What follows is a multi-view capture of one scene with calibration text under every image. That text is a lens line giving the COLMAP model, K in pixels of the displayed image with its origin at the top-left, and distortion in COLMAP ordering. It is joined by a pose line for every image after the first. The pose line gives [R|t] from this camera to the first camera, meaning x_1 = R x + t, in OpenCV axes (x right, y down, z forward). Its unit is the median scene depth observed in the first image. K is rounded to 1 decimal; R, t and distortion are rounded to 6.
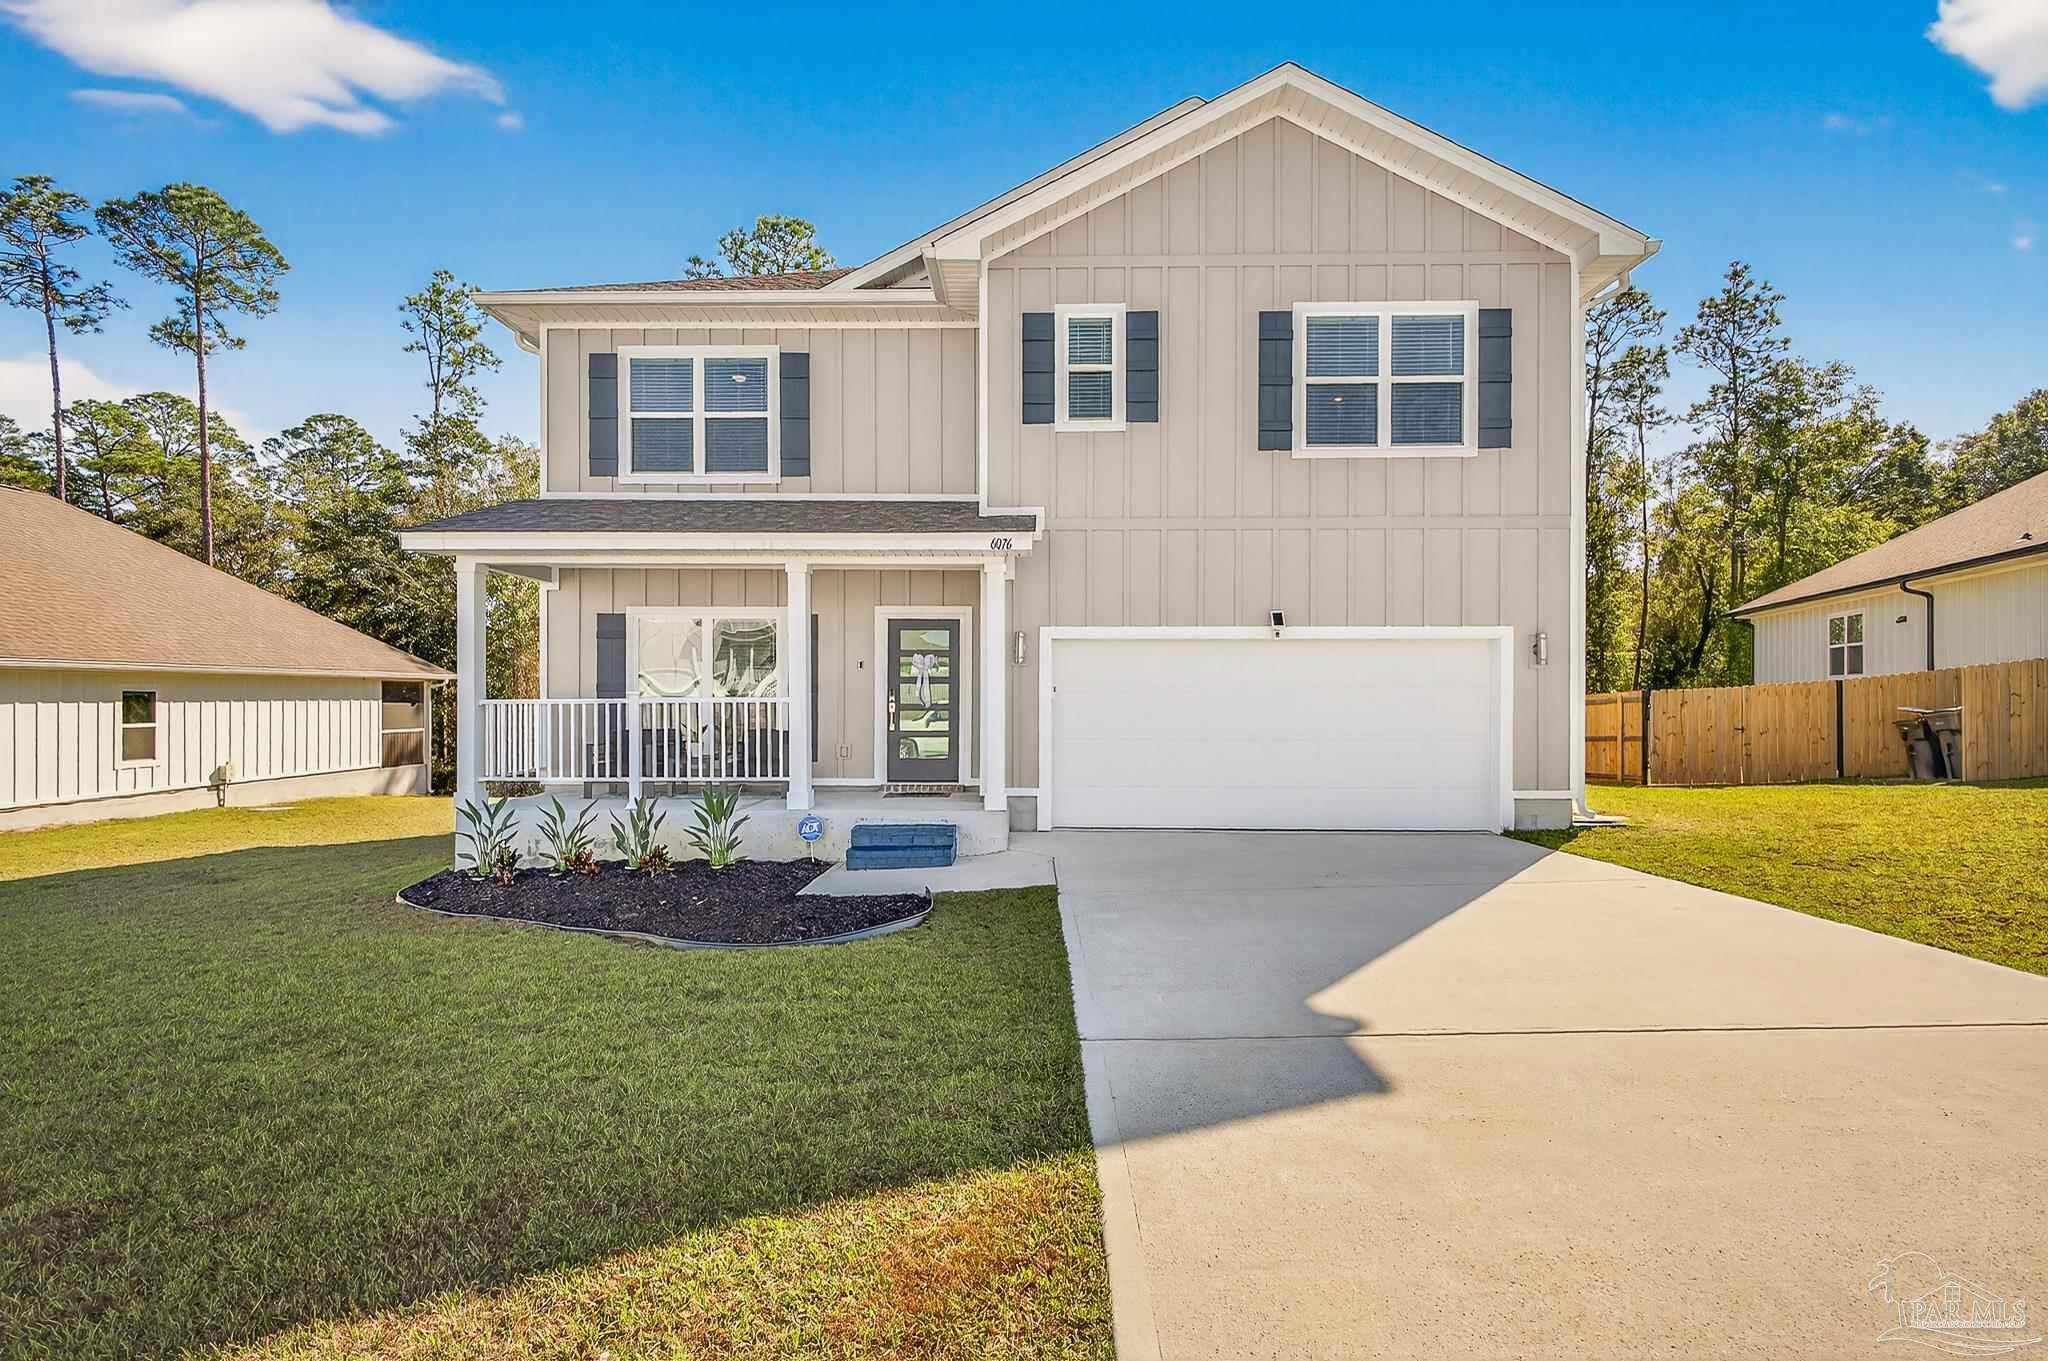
lens RADIAL K [[1003.6, 0, 1024.0], [0, 1003.6, 680.5], [0, 0, 1]] dist [0.000763, -0.006040]
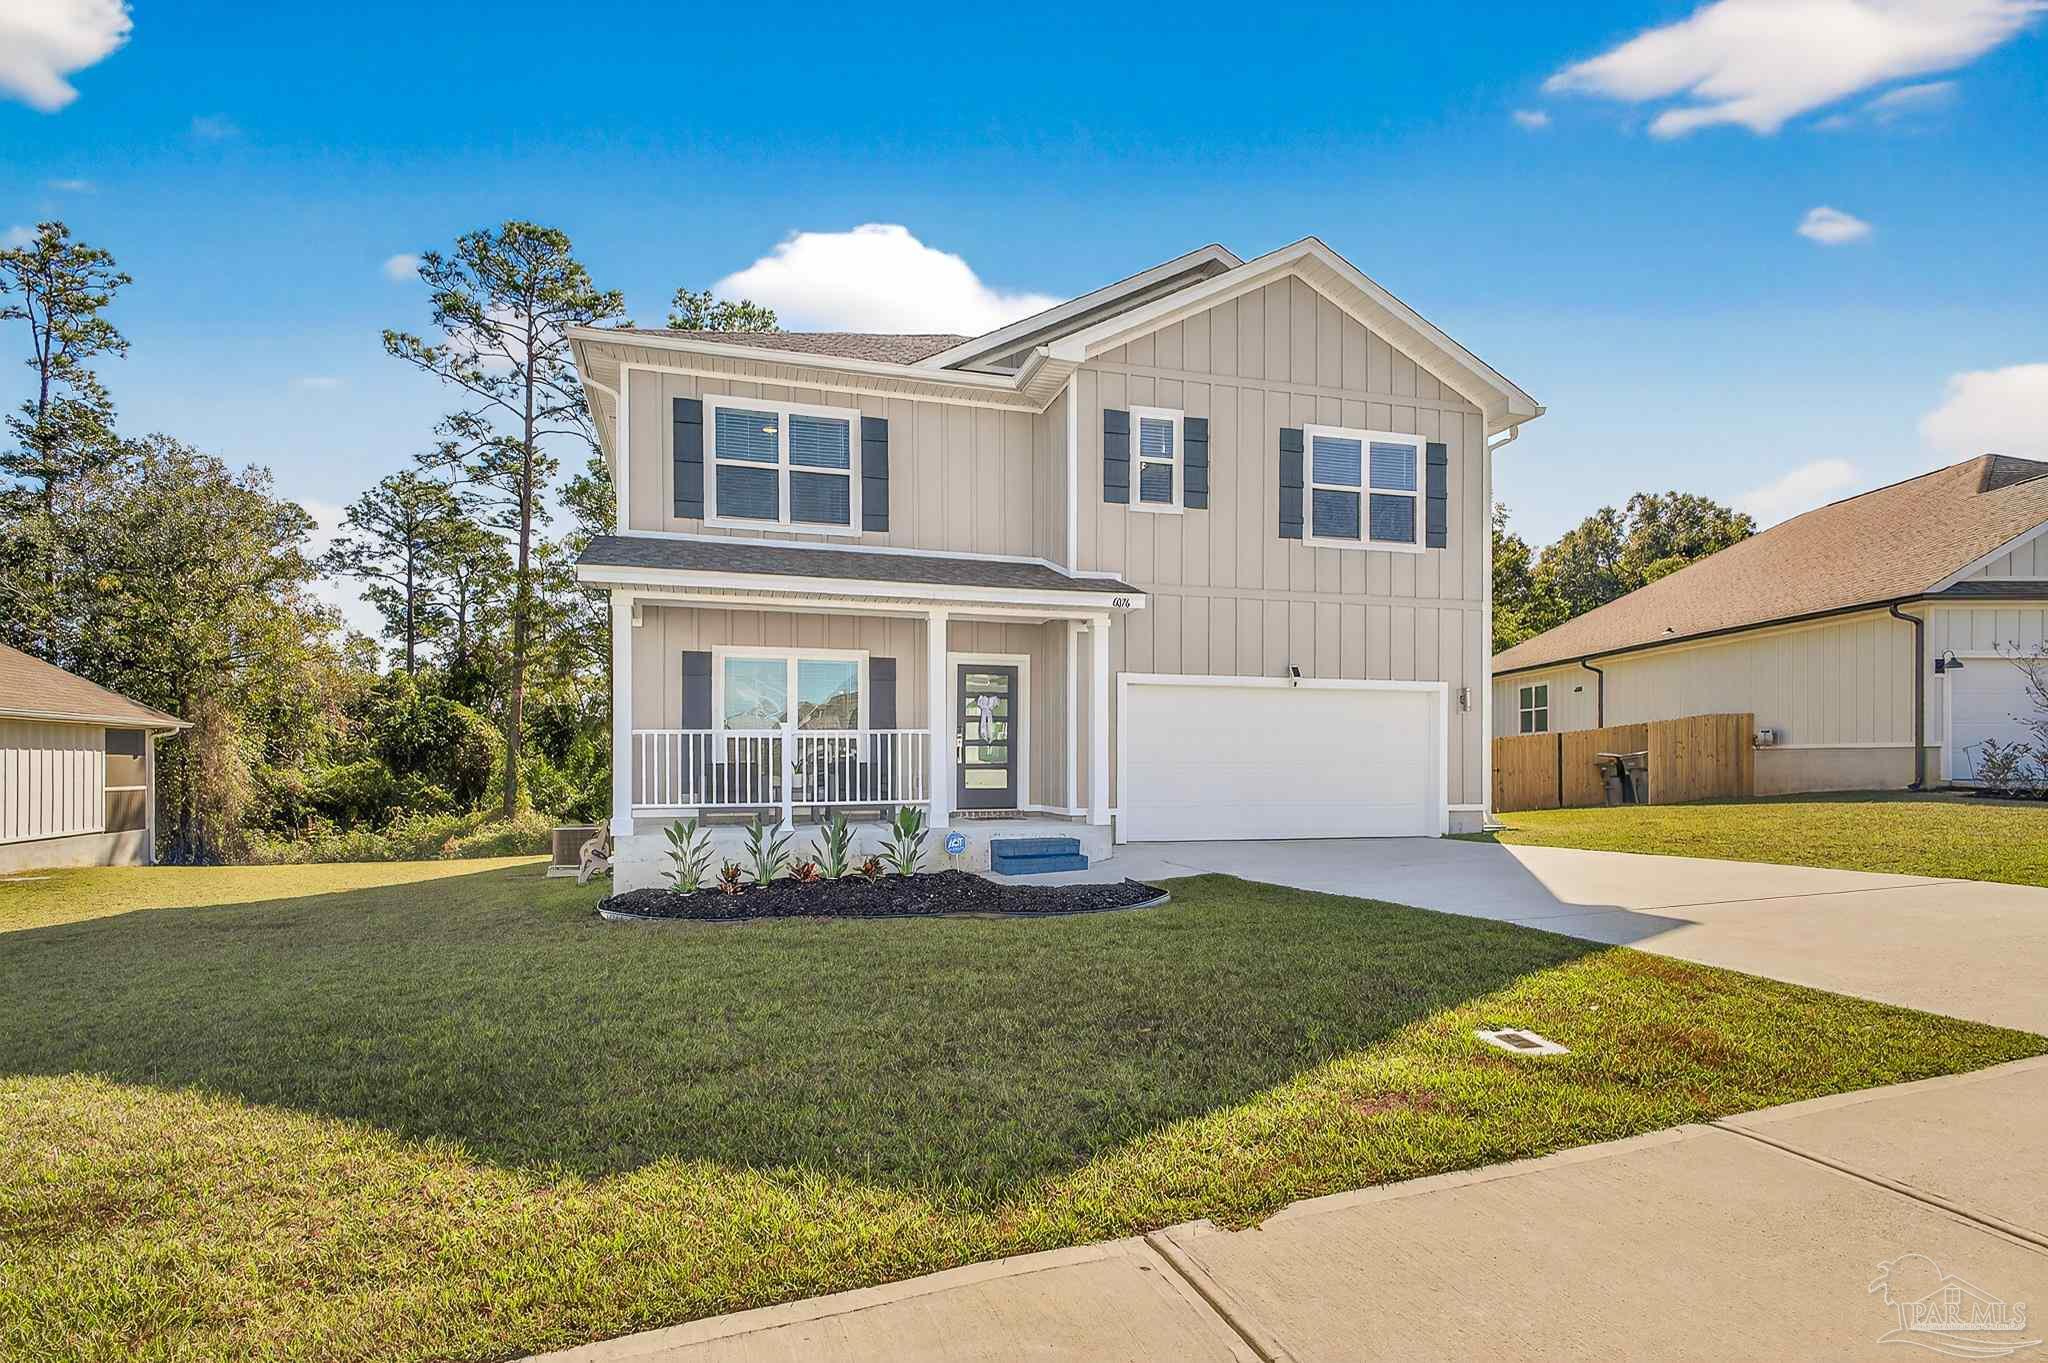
lens RADIAL K [[1029.4, 0, 1028.8], [0, 1029.4, 742.9], [0, 0, 1]] dist [0.005238, 0.000371]
pose [[0.950266, 0.004605, 0.311405, -0.417507], [-0.003609, 0.999986, -0.003774, 0.030672], [-0.311419, 0.002463, 0.950270, -0.116913]]
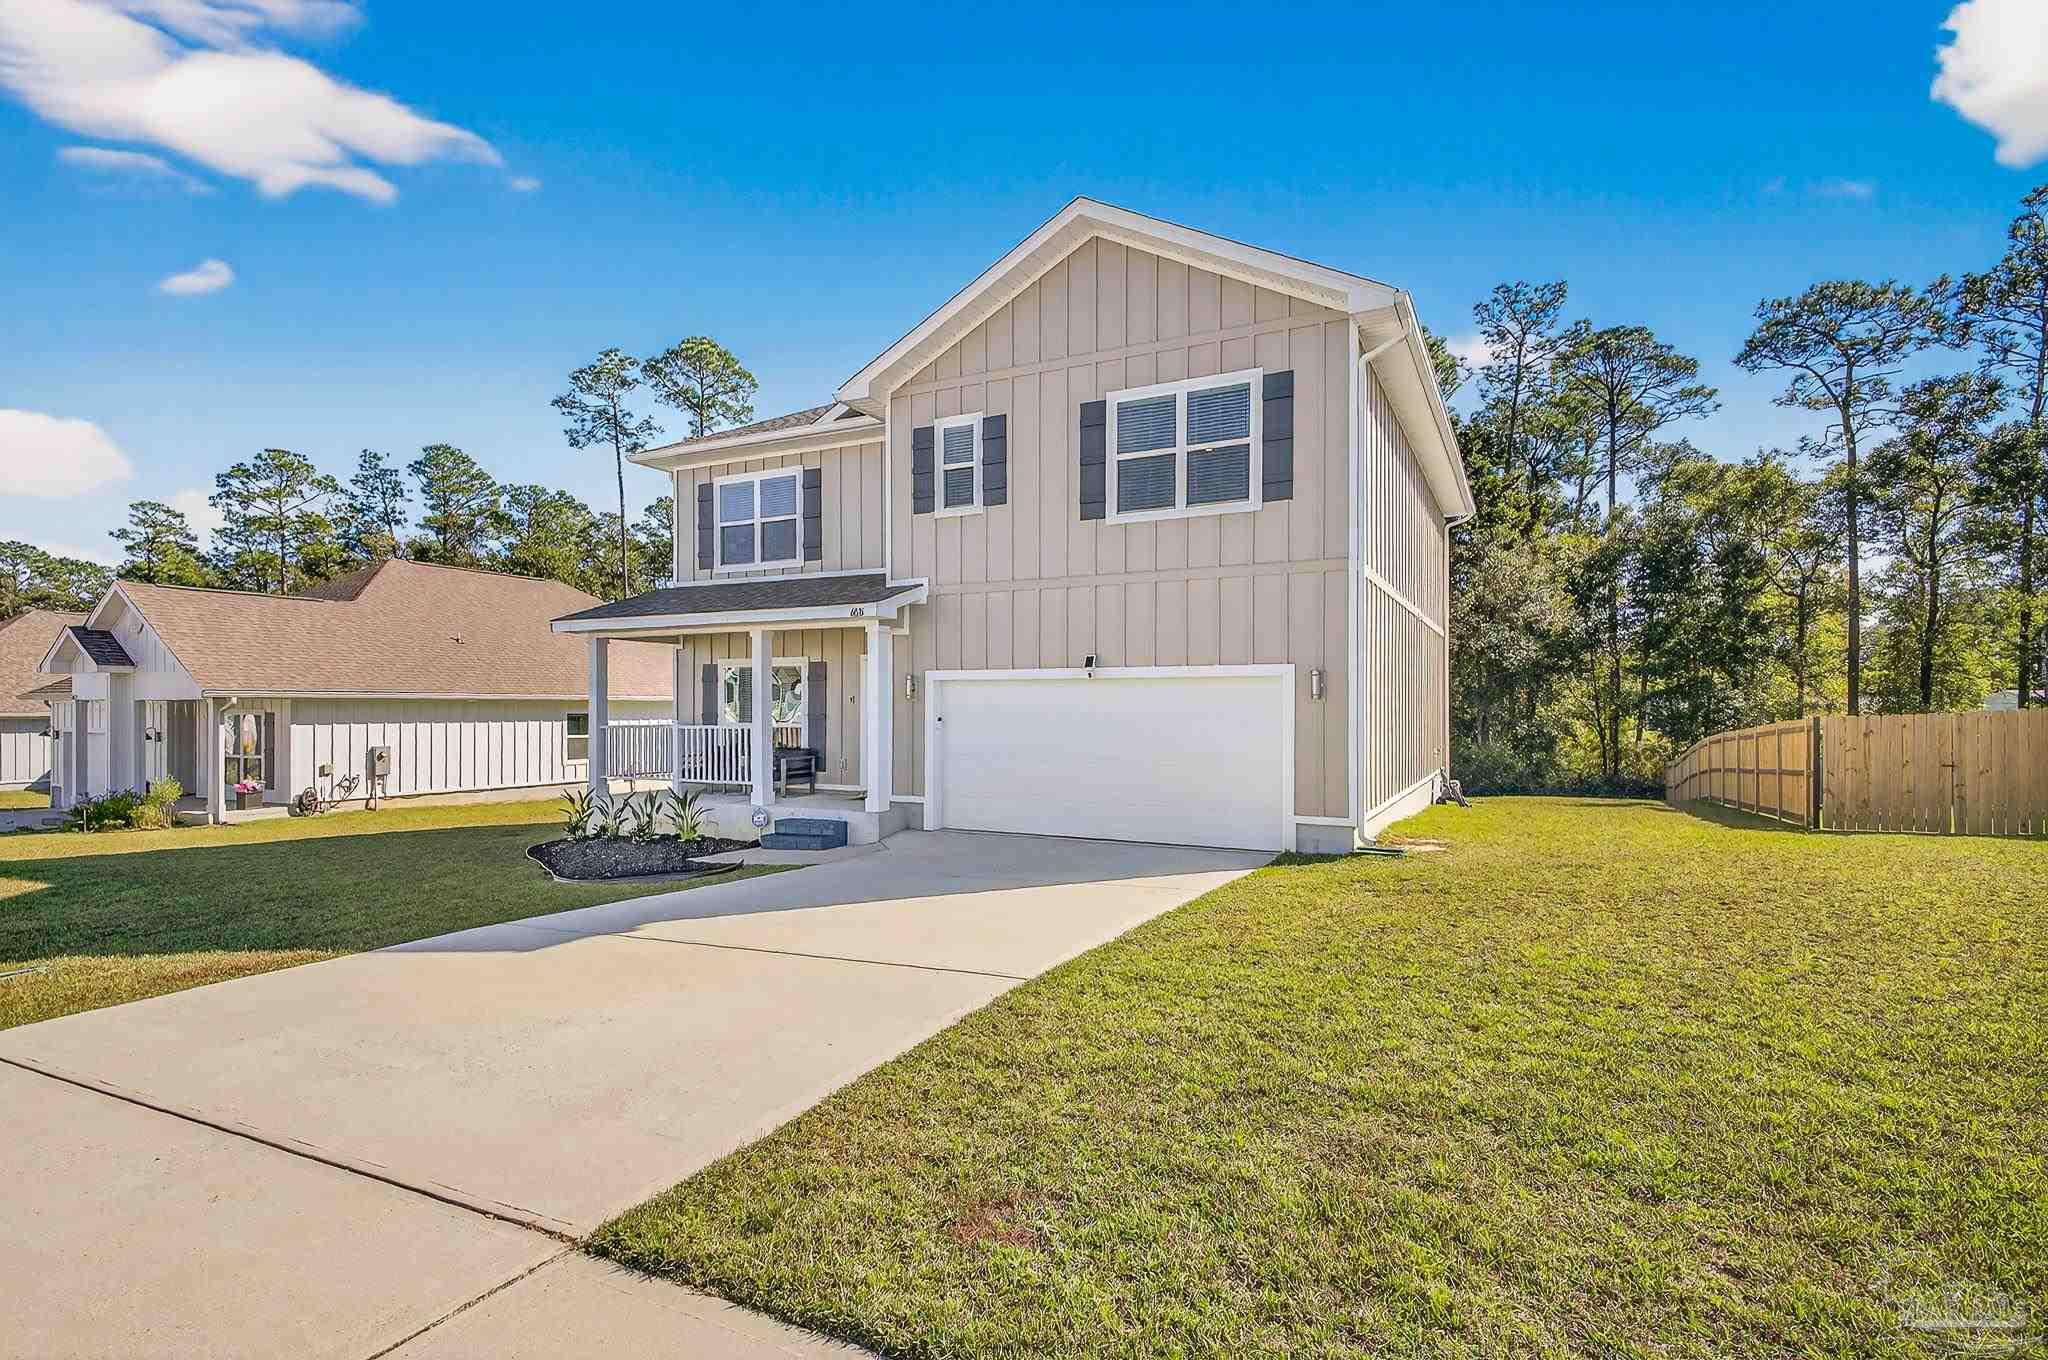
lens RADIAL K [[998.8, 0, 1015.7], [0, 998.8, 685.9], [0, 0, 1]] dist [0.002890, -0.000109]
pose [[0.895454, -0.009970, -0.445042, 0.617599], [0.006037, 0.999929, -0.010254, -0.018823], [0.445112, 0.006495, 0.895451, -0.084652]]
